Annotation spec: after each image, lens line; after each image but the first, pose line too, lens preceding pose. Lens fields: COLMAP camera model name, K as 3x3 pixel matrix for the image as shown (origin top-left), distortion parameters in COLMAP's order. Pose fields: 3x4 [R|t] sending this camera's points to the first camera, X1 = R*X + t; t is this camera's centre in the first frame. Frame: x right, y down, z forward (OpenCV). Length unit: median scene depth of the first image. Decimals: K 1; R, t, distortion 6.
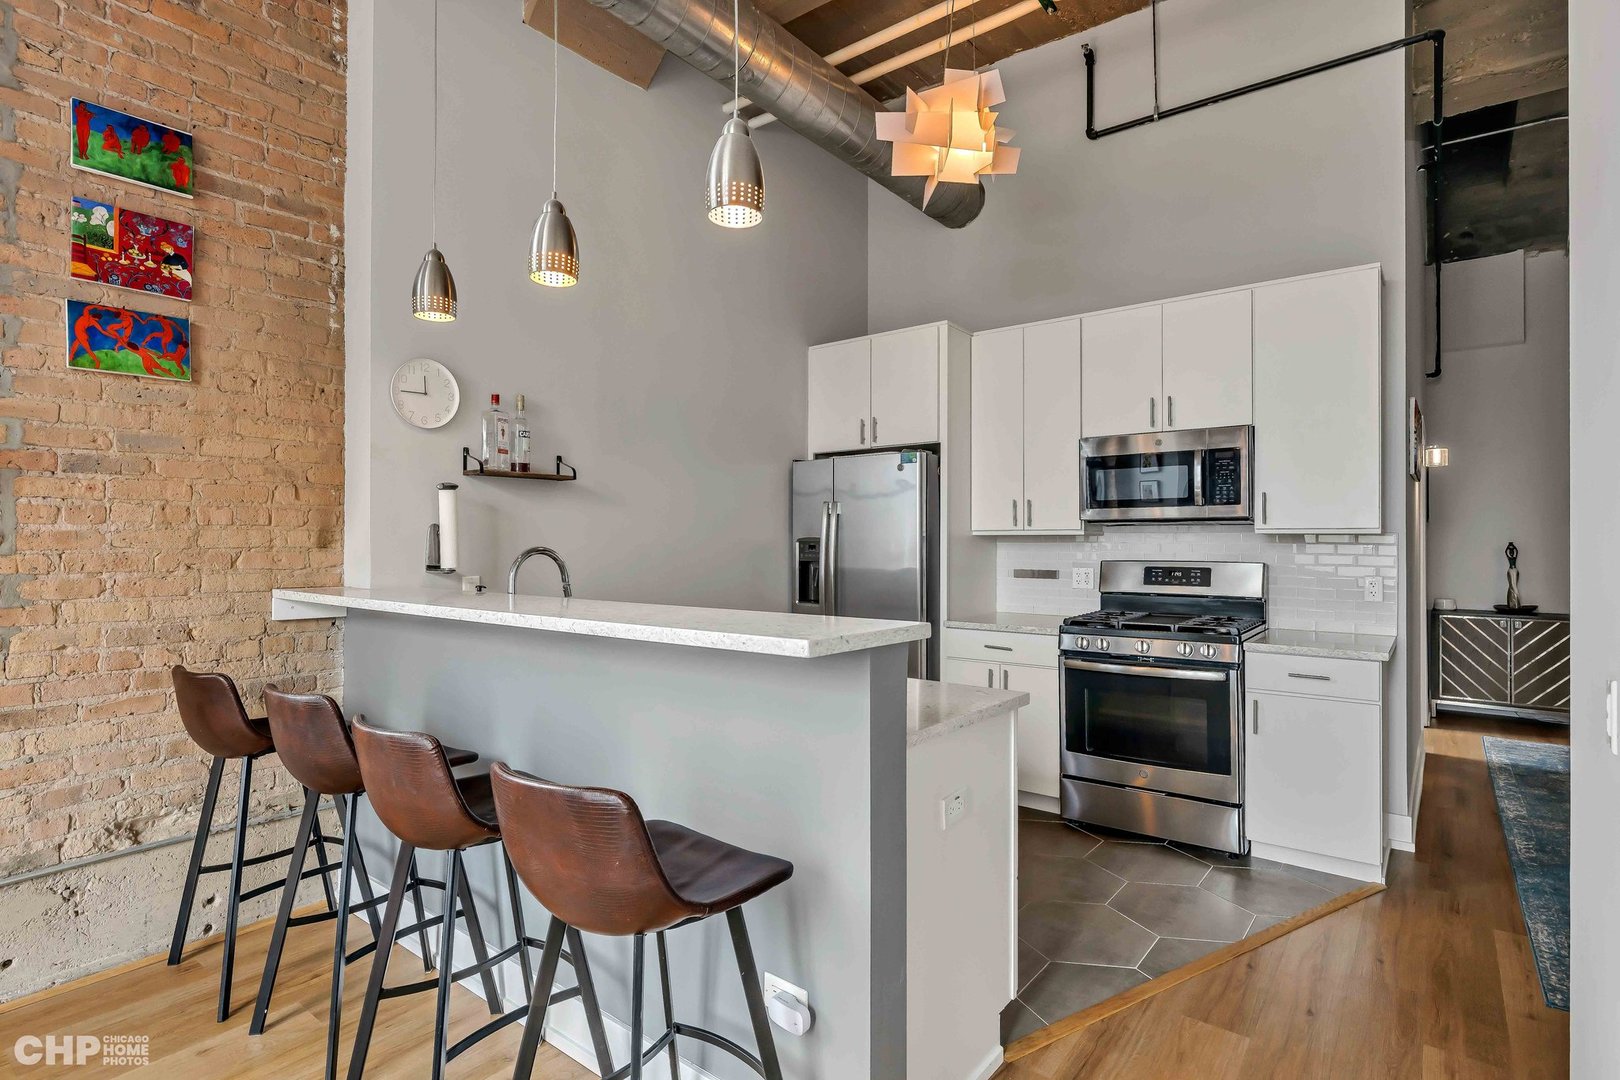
lens RADIAL K [[818.2, 0, 811.8], [0, 818.2, 535.3], [0, 0, 1]] dist [-0.002089, -0.000401]
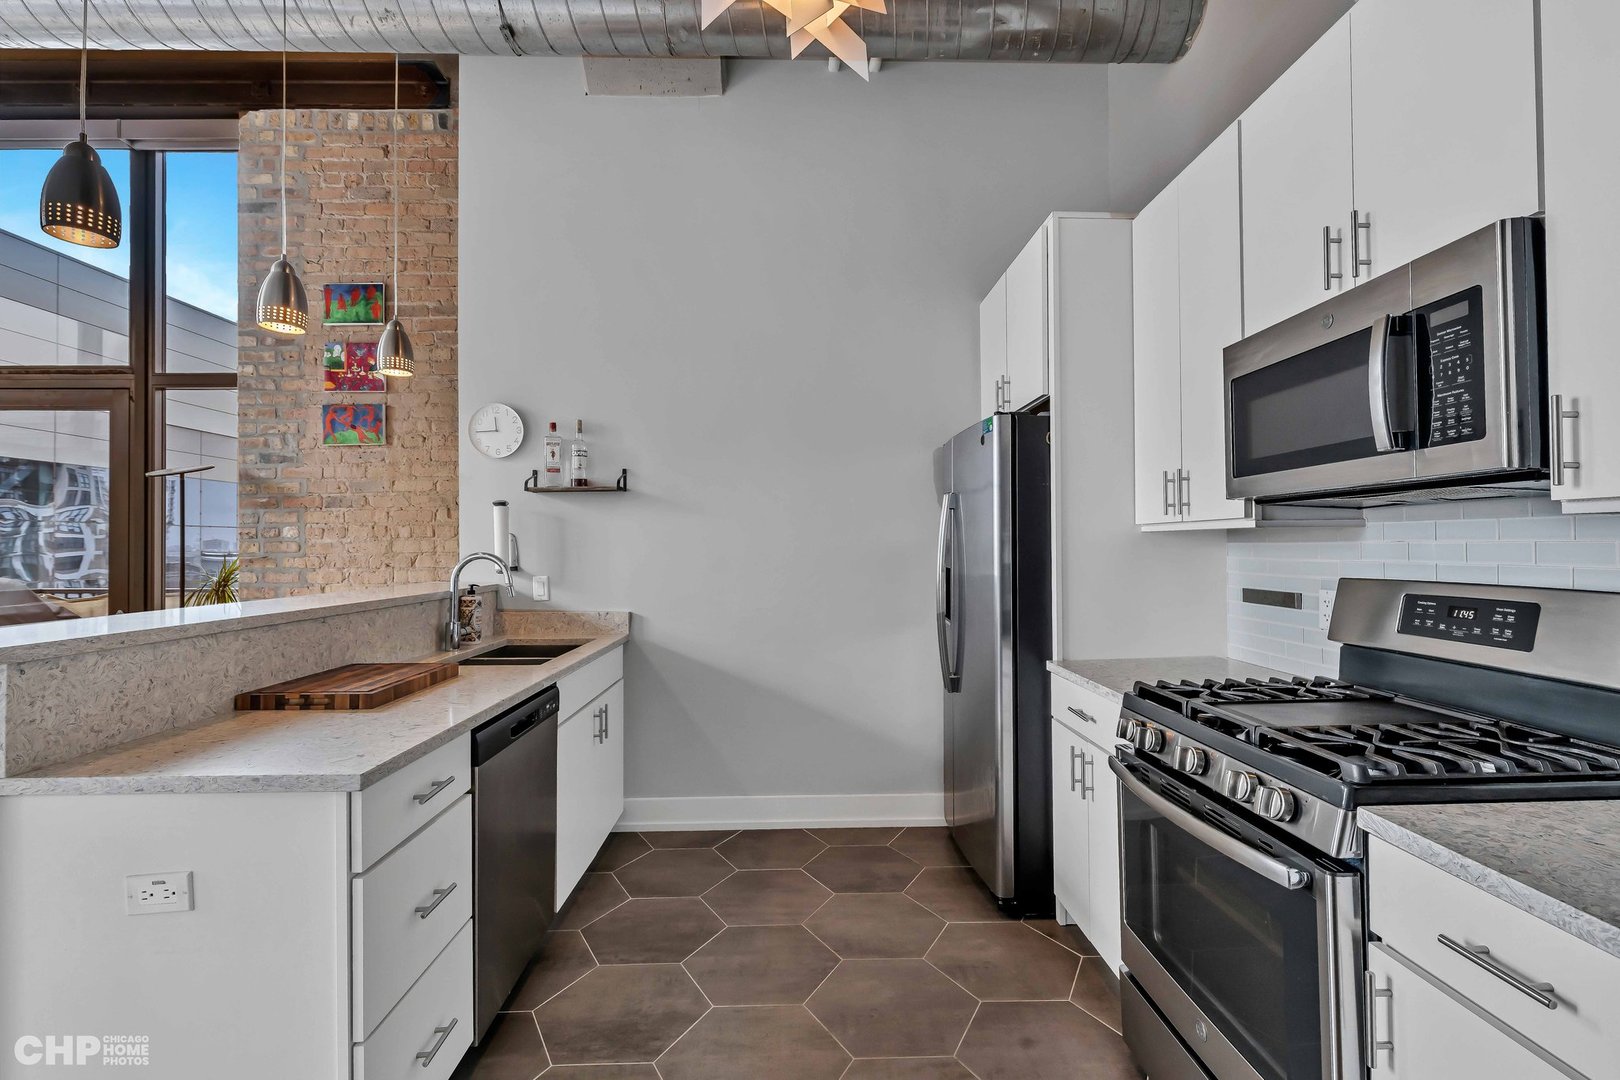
lens RADIAL K [[725.6, 0, 805.1], [0, 725.6, 535.7], [0, 0, 1]] dist [-0.003137, -0.000771]
pose [[0.634822, -0.016282, -0.772487, 0.800765], [0.015121, 0.999848, -0.008649, 0.006959], [0.772510, -0.006190, 0.634972, 0.760664]]
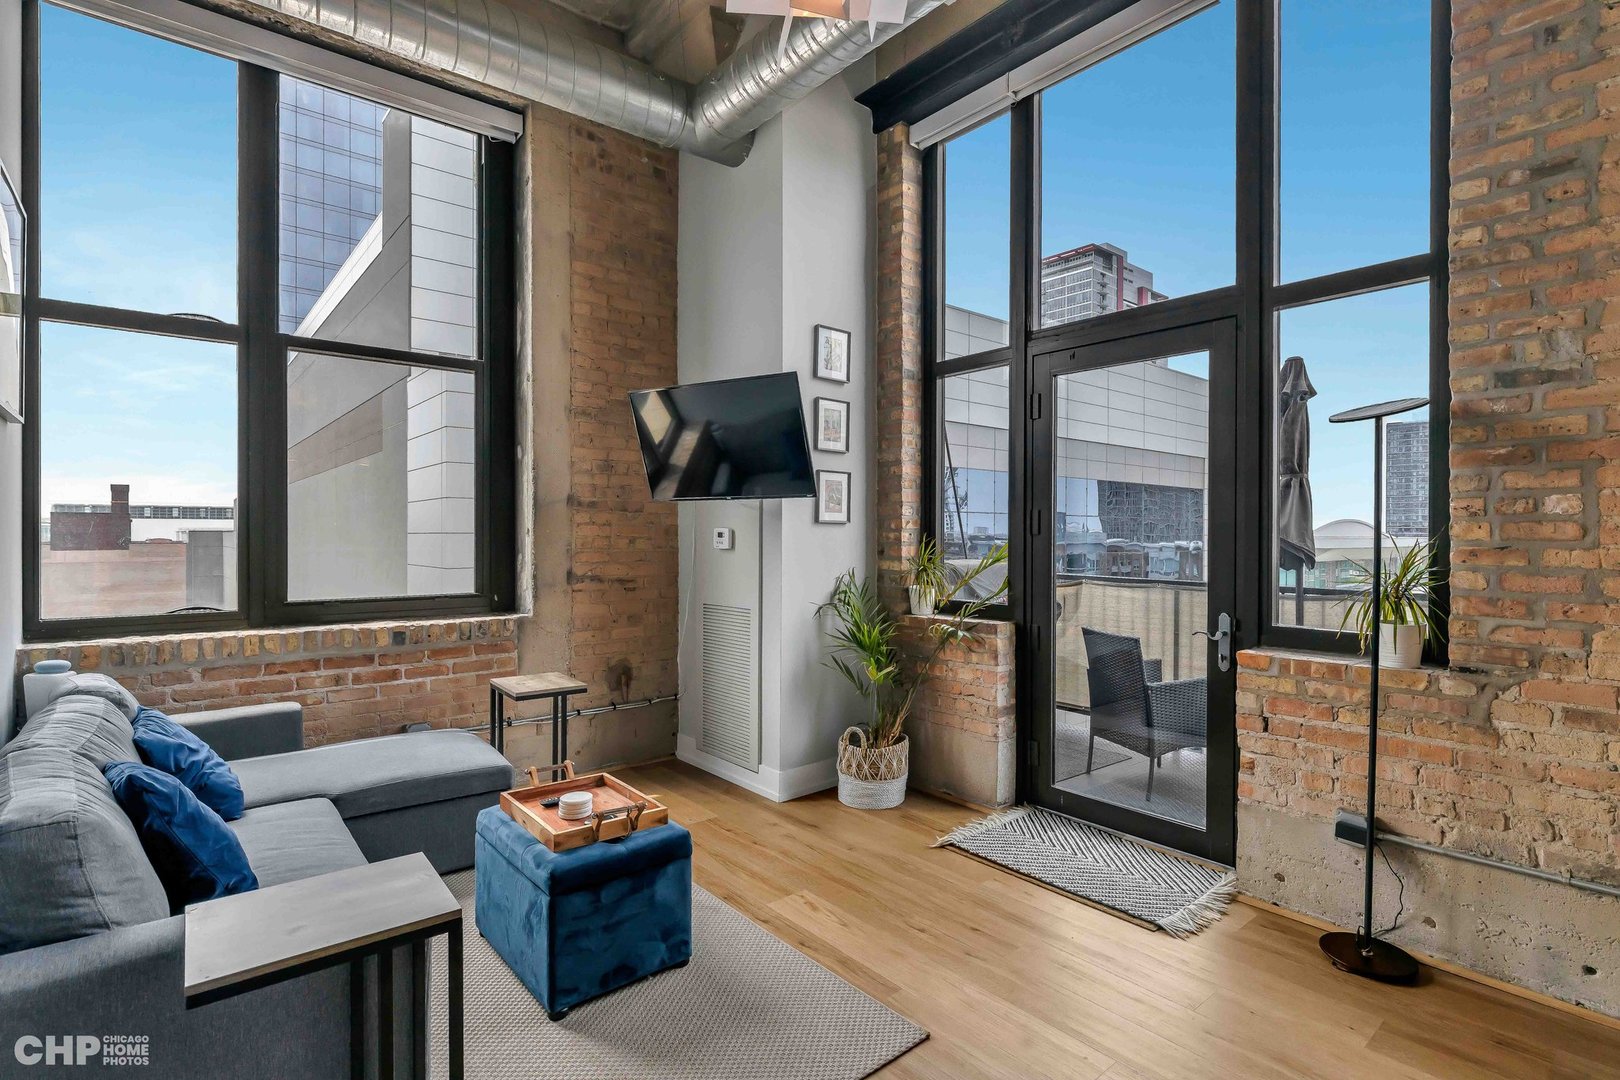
lens RADIAL K [[790.3, 0, 805.3], [0, 790.3, 538.8], [0, 0, 1]] dist [-0.004633, -0.000826]
pose [[-0.218285, 0.002844, -0.975881, 0.113077], [0.003935, 0.999990, 0.002035, 0.005799], [0.975877, -0.003396, -0.218294, 0.264685]]
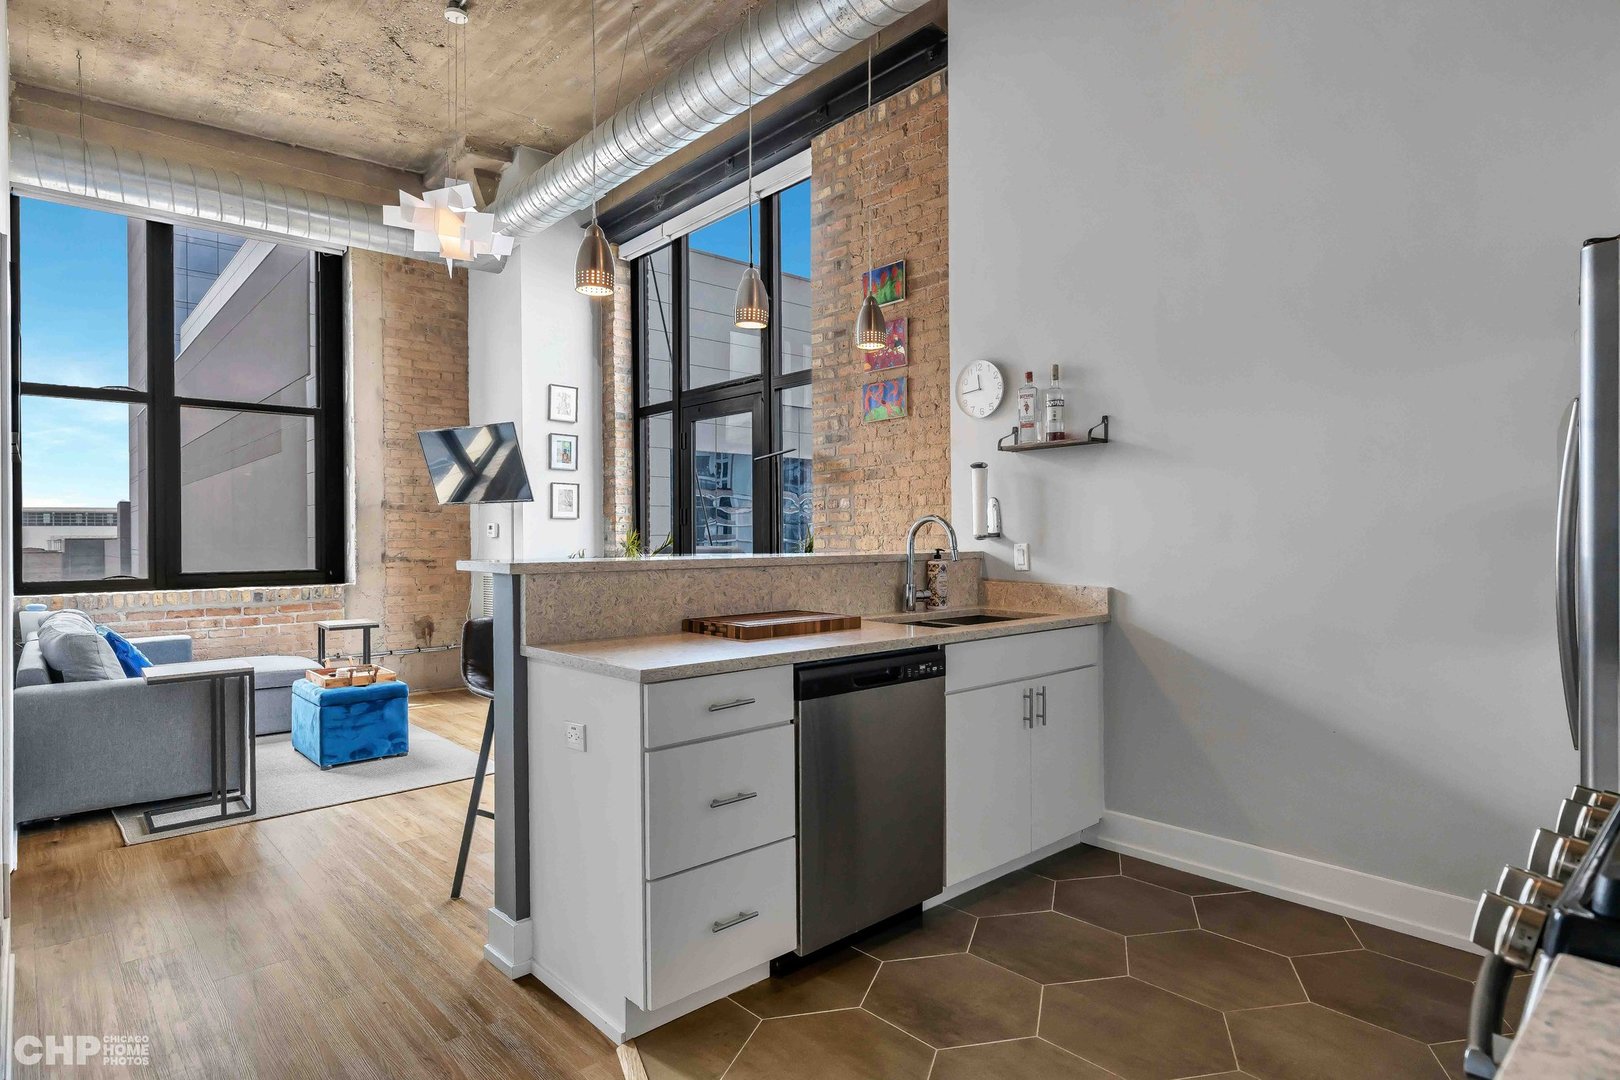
lens RADIAL K [[870.2, 0, 804.7], [0, 870.2, 537.1], [0, 0, 1]] dist [0.001352, -0.001349]
pose [[-0.177339, -0.000113, -0.984150, 0.952357], [0.014134, 0.999897, -0.002662, 0.049342], [0.984048, -0.014382, -0.177319, 1.125038]]
